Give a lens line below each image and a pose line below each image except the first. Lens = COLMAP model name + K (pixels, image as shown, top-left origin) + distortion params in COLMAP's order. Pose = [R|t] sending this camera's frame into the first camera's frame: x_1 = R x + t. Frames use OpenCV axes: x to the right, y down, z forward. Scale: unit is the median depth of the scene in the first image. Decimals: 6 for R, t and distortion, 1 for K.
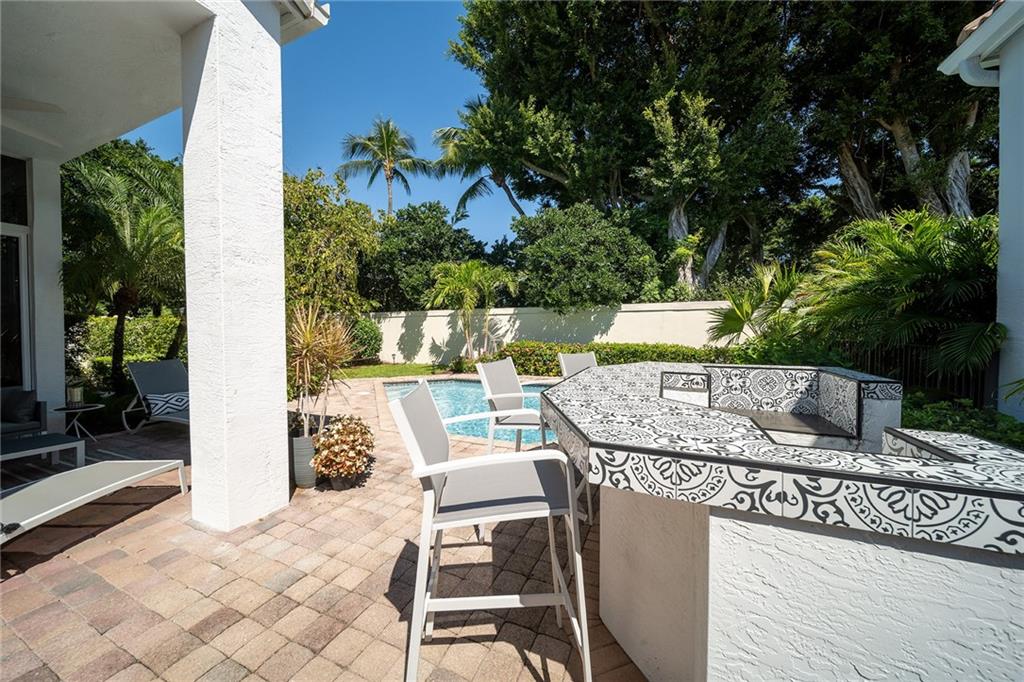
lens RADIAL K [[362.4, 0, 508.4], [0, 362.4, 338.8], [0, 0, 1]] dist [-0.003068, -0.000893]
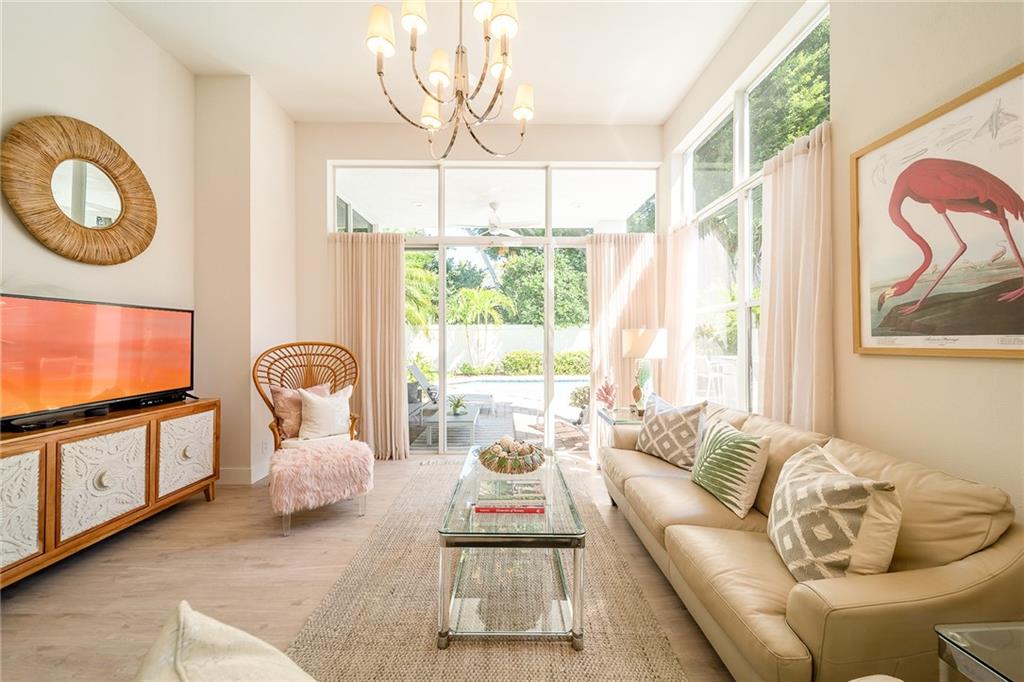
lens RADIAL K [[362.4, 0, 512.8], [0, 362.4, 338.9], [0, 0, 1]] dist [-0.003068, -0.000893]
pose [[0.908837, 0.005269, 0.417119, -0.541819], [0.006707, 0.999606, -0.027241, 0.000404], [-0.417098, 0.027555, 0.908444, -0.196204]]
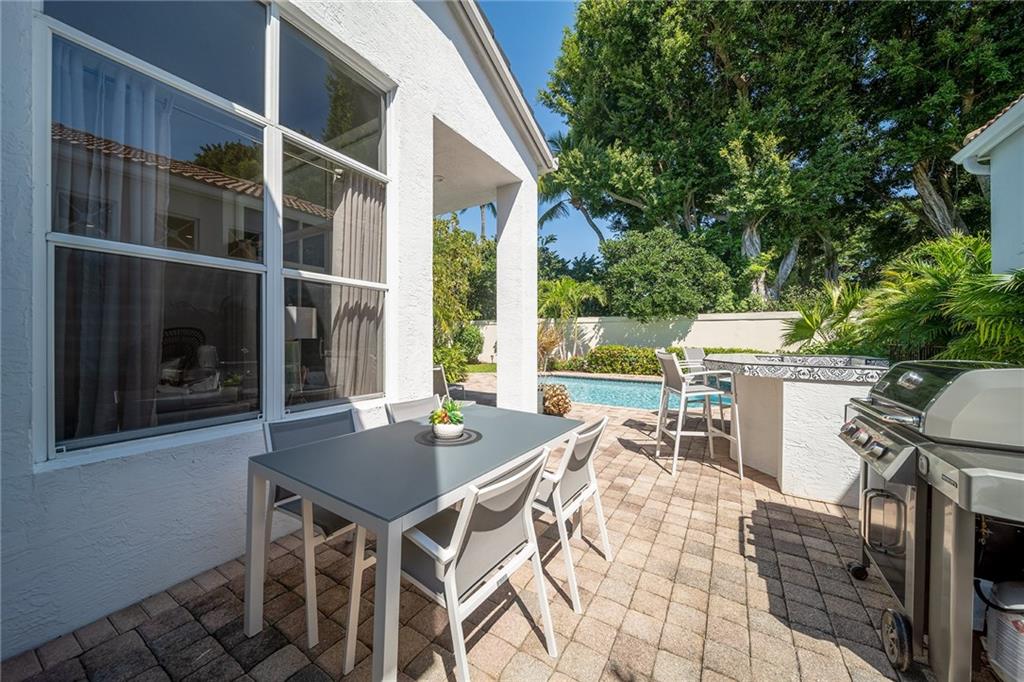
lens RADIAL K [[362.4, 0, 505.6], [0, 362.4, 338.7], [0, 0, 1]] dist [-0.003068, -0.000893]
pose [[0.989524, 0.008531, -0.144113, -0.125449], [-0.011376, 0.999756, -0.018933, 0.011648], [0.143916, 0.020374, 0.989380, -0.223787]]
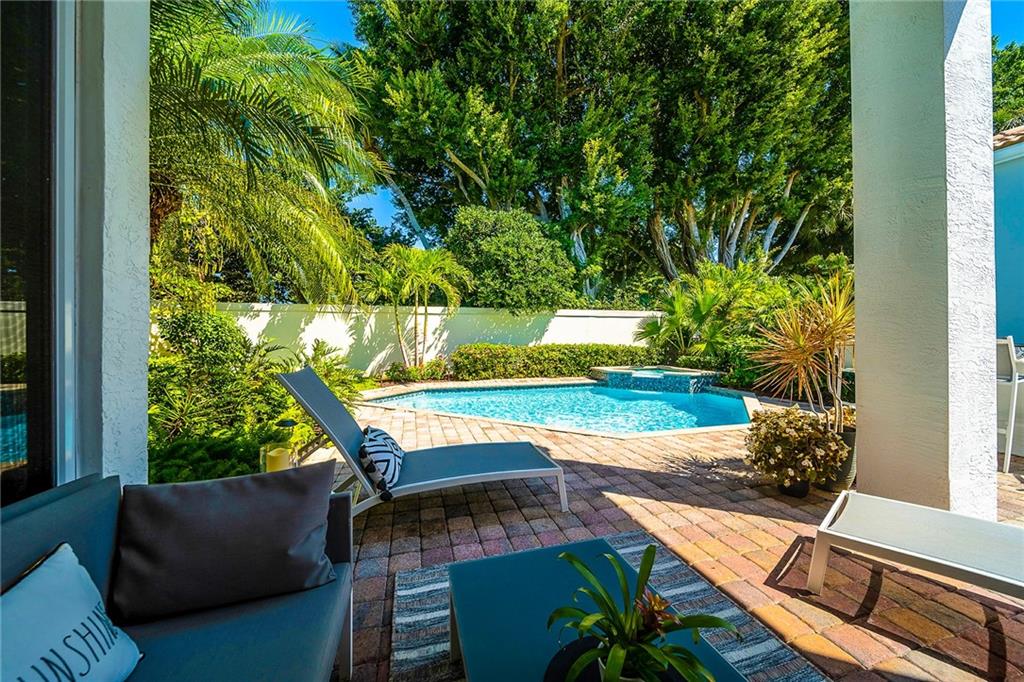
lens RADIAL K [[362.4, 0, 513.5], [0, 362.4, 339.9], [0, 0, 1]] dist [-0.003068, -0.000893]
pose [[0.776773, 0.001012, 0.629779, -0.472879], [0.011728, 0.999802, -0.016072, 0.013955], [-0.629671, 0.019871, 0.776608, 0.225194]]
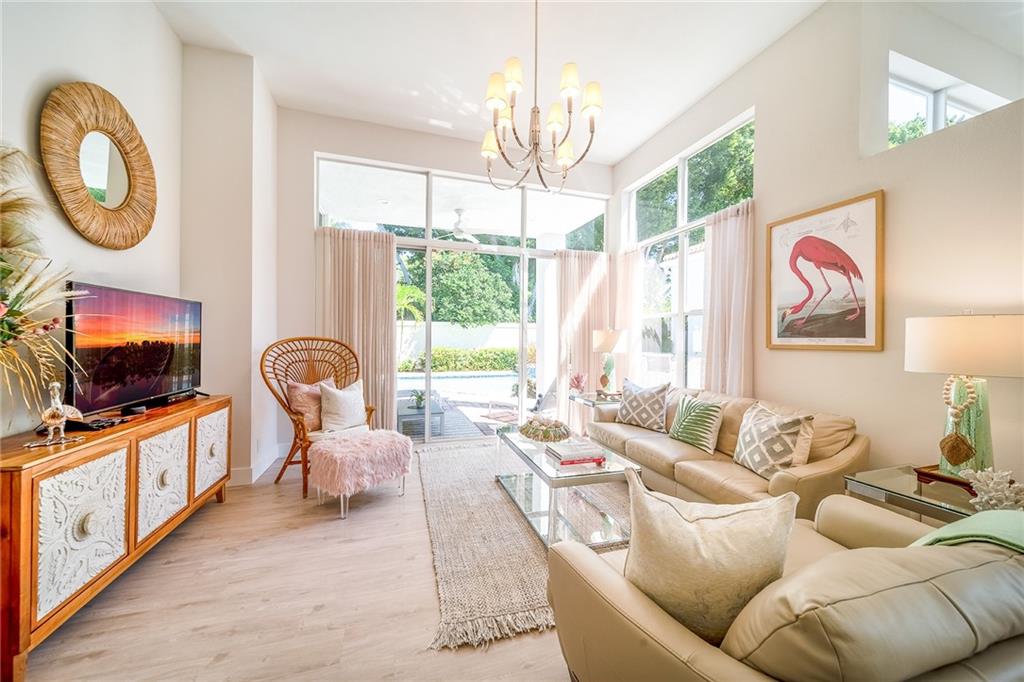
lens RADIAL K [[362.4, 0, 510.5], [0, 362.4, 339.4], [0, 0, 1]] dist [-0.003068, -0.000893]
pose [[0.748310, 0.009246, 0.663285, -0.653460], [0.002593, 0.999854, -0.016863, 0.001220], [-0.663345, 0.014339, 0.748177, -0.184983]]
